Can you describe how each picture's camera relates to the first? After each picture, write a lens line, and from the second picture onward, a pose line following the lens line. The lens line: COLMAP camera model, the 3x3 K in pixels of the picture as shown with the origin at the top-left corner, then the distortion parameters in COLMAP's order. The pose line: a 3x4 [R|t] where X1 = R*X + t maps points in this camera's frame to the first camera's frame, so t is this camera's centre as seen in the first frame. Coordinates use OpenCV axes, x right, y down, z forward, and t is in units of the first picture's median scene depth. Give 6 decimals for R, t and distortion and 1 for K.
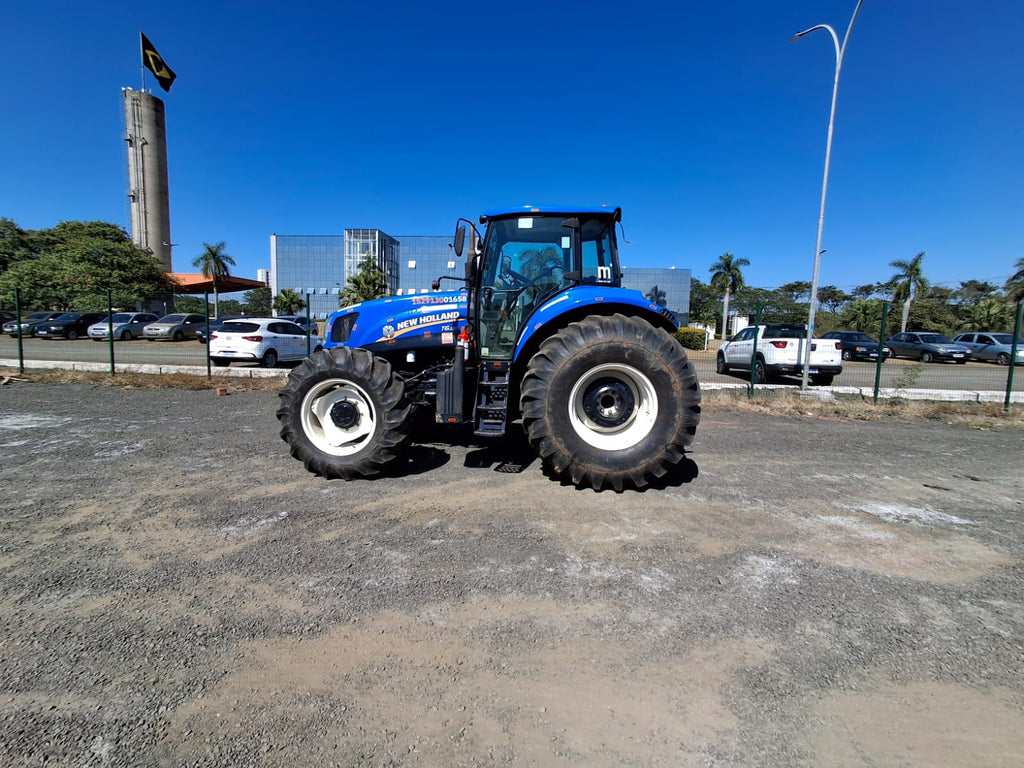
lens RADIAL K [[464.4, 0, 512.0], [0, 464.4, 381.1], [0, 0, 1]] dist [-0.003489, 0.005291]
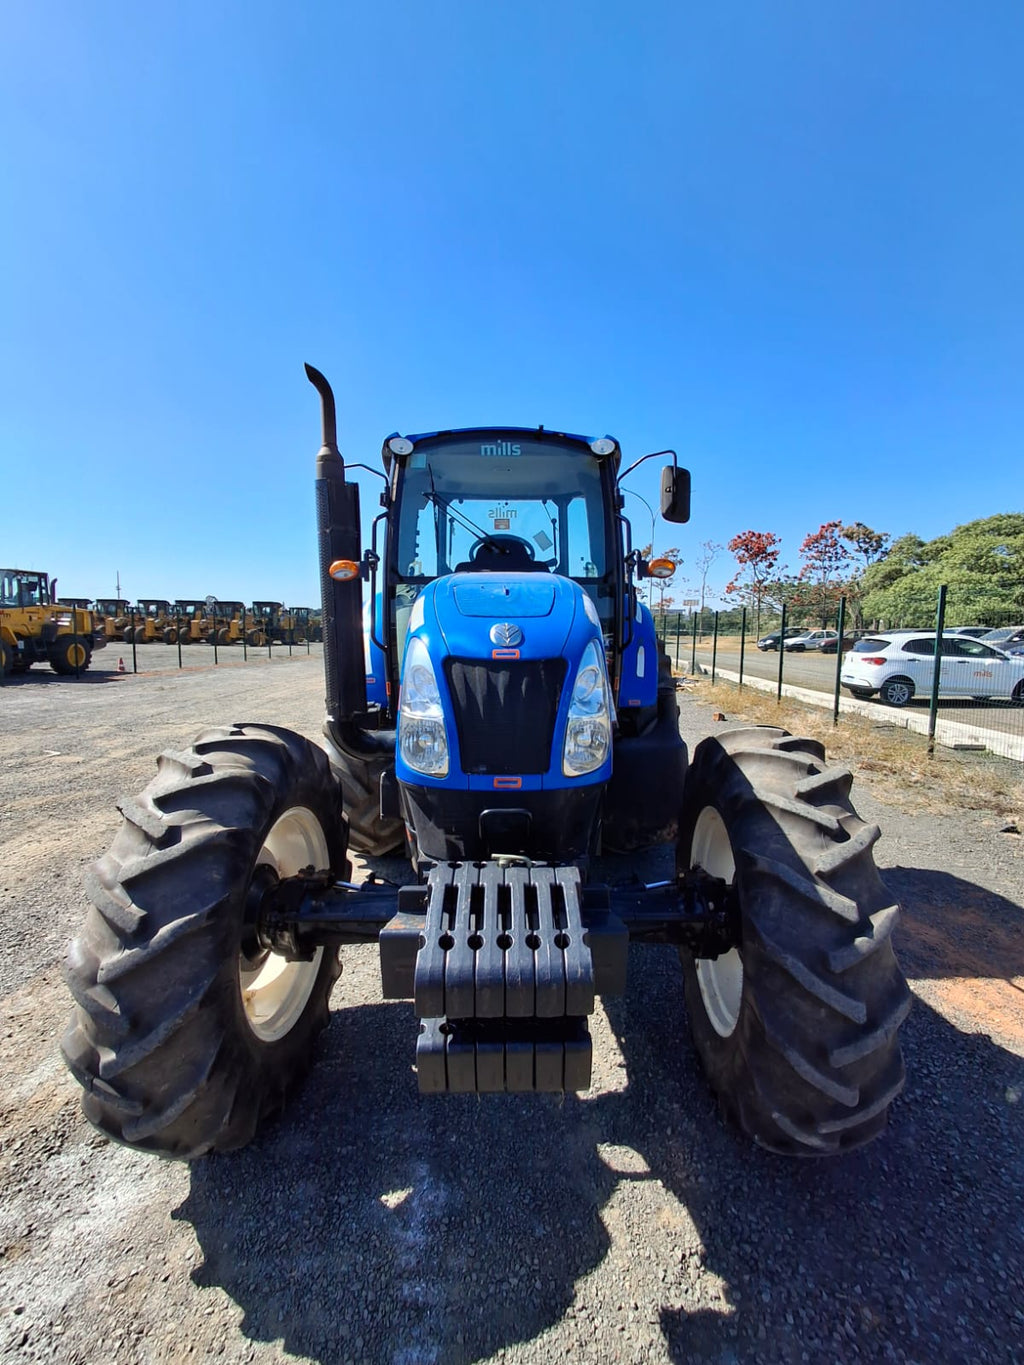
lens RADIAL K [[619.9, 0, 516.6], [0, 619.9, 684.7], [0, 0, 1]] dist [-0.004471, 0.012434]
pose [[0.052992, 0.065242, -0.996461, 0.243191], [-0.117632, 0.991324, 0.058650, -0.027911], [0.991642, 0.114107, 0.060206, 0.238734]]
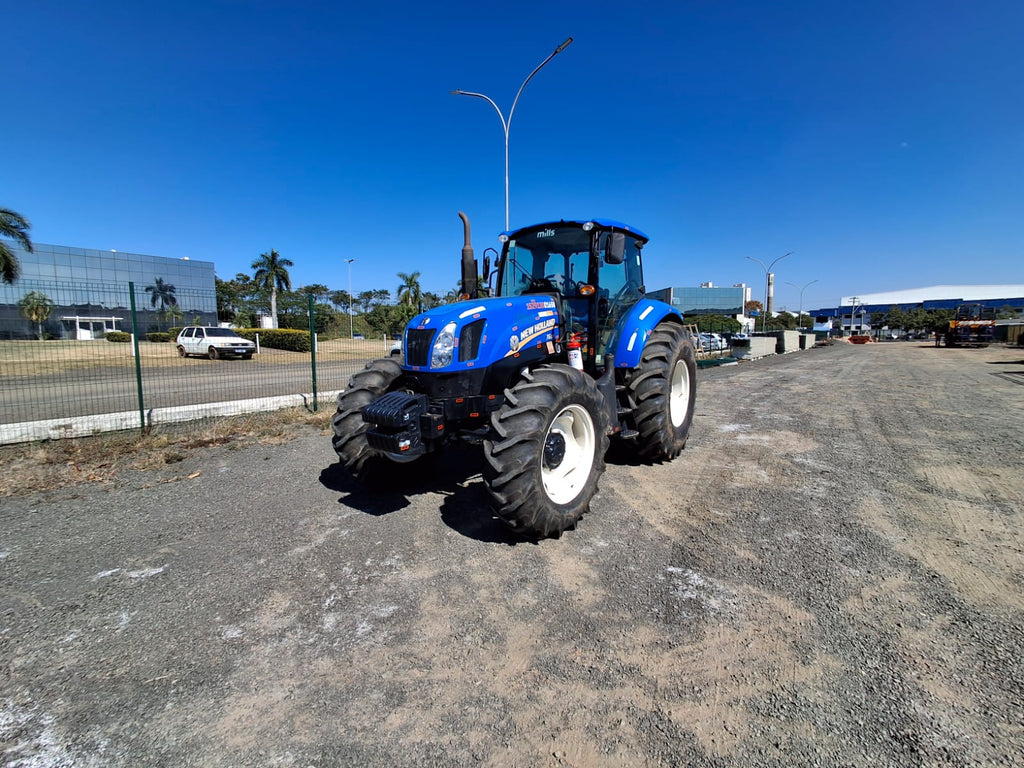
lens RADIAL K [[464.5, 0, 511.1], [0, 464.5, 378.1], [0, 0, 1]] dist [-0.000438, 0.006507]
pose [[0.544869, -0.103465, 0.832113, -0.229526], [0.107640, 0.992778, 0.052959, -0.021651], [-0.831583, 0.060713, 0.552071, 0.136513]]
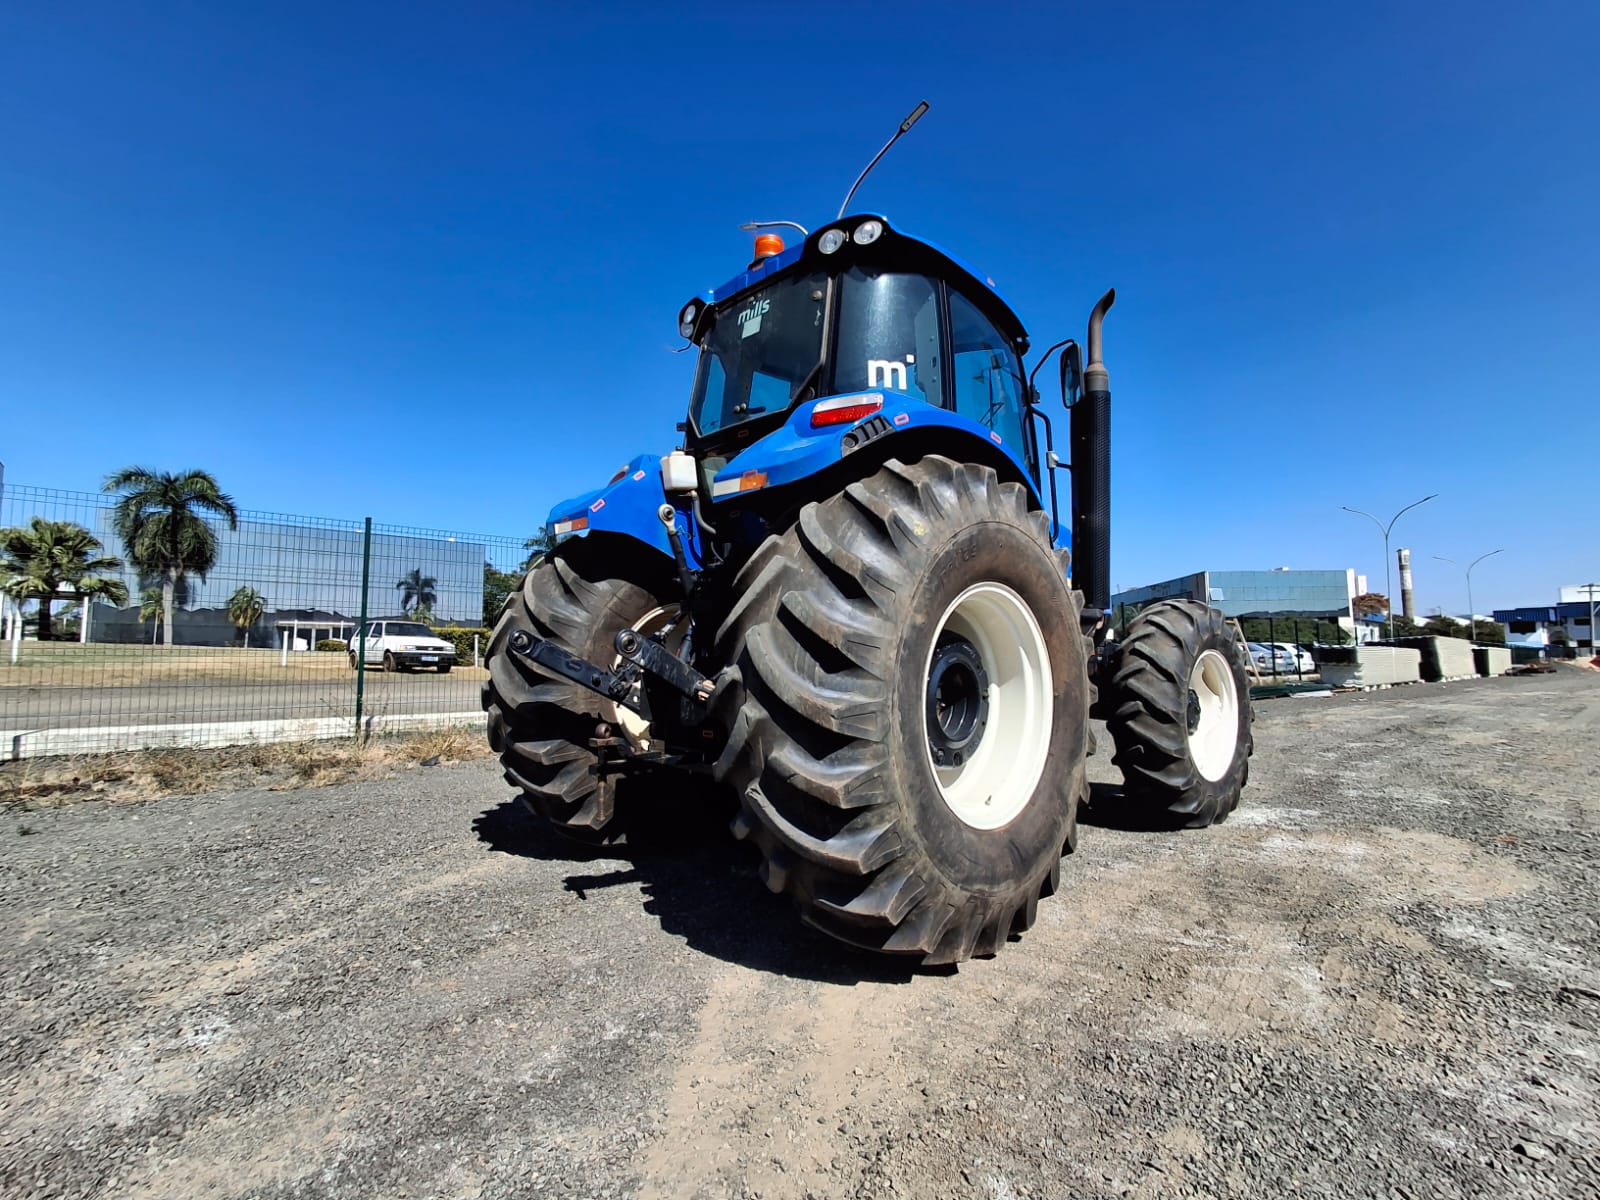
lens RADIAL K [[734.2, 0, 800.3], [0, 734.2, 592.6], [0, 0, 1]] dist [0.000374, 0.009389]
pose [[0.691424, 0.039344, 0.721377, -0.090096], [0.093981, 0.985133, -0.143808, 0.008353], [-0.716310, 0.167228, 0.677447, 0.134931]]
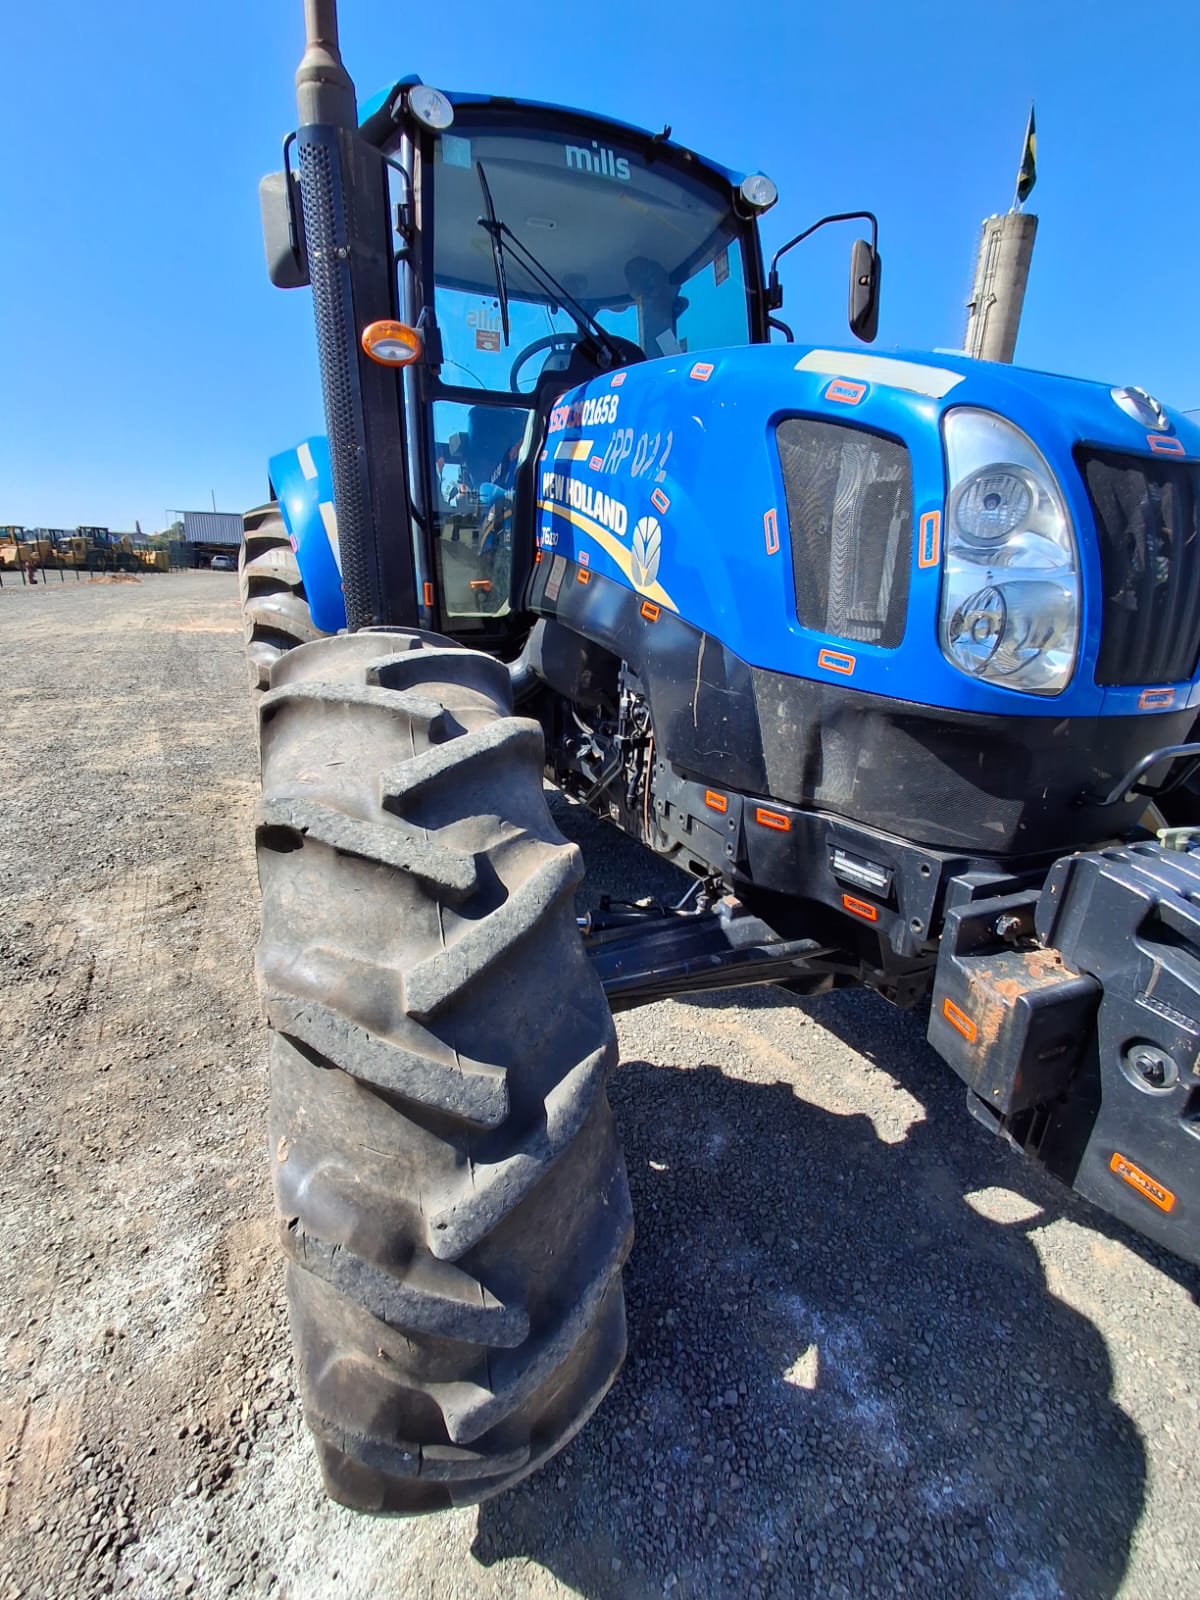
lens RADIAL K [[728.2, 0, 607.5], [0, 728.2, 800.2], [0, 0, 1]] dist [-0.001882, 0.004895]
pose [[0.430527, 0.260146, -0.864274, 0.196842], [-0.119540, 0.965562, 0.231087, -0.012214], [0.894627, 0.003826, 0.446798, 0.190763]]
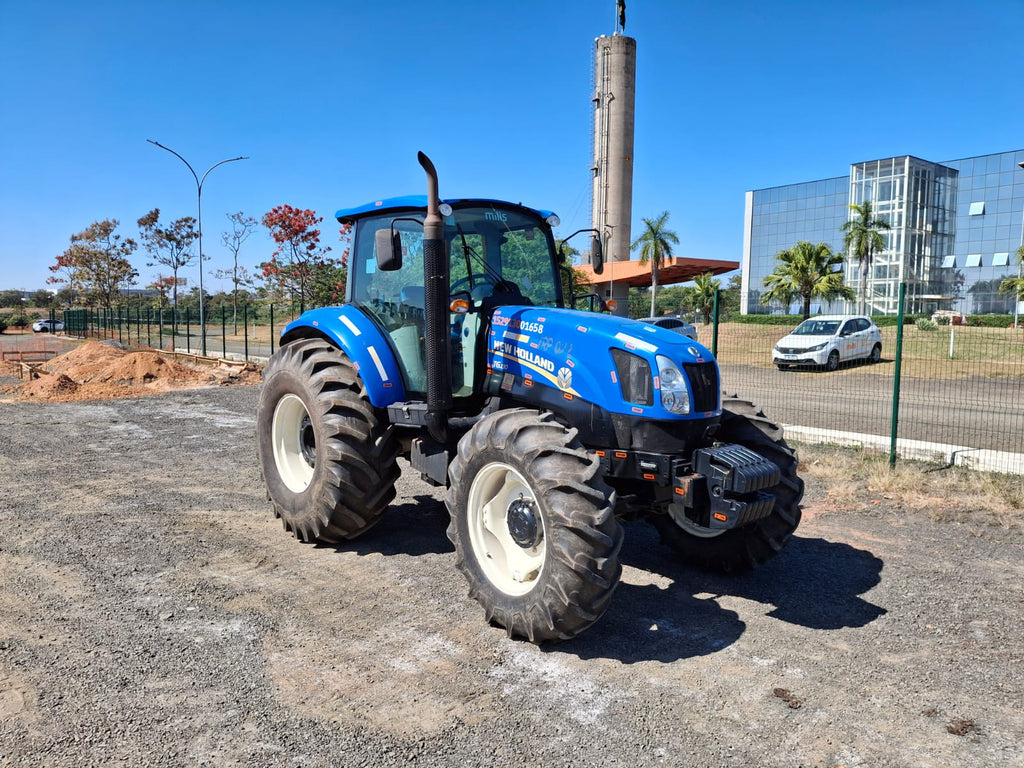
lens RADIAL K [[751.2, 0, 503.3], [0, 751.2, 391.9], [0, 0, 1]] dist [0.120859, -0.242191]
pose [[0.668211, 0.049501, -0.742323, 0.289907], [-0.070023, 0.997539, 0.003488, -0.014980], [0.740669, 0.049648, 0.670033, 0.056429]]
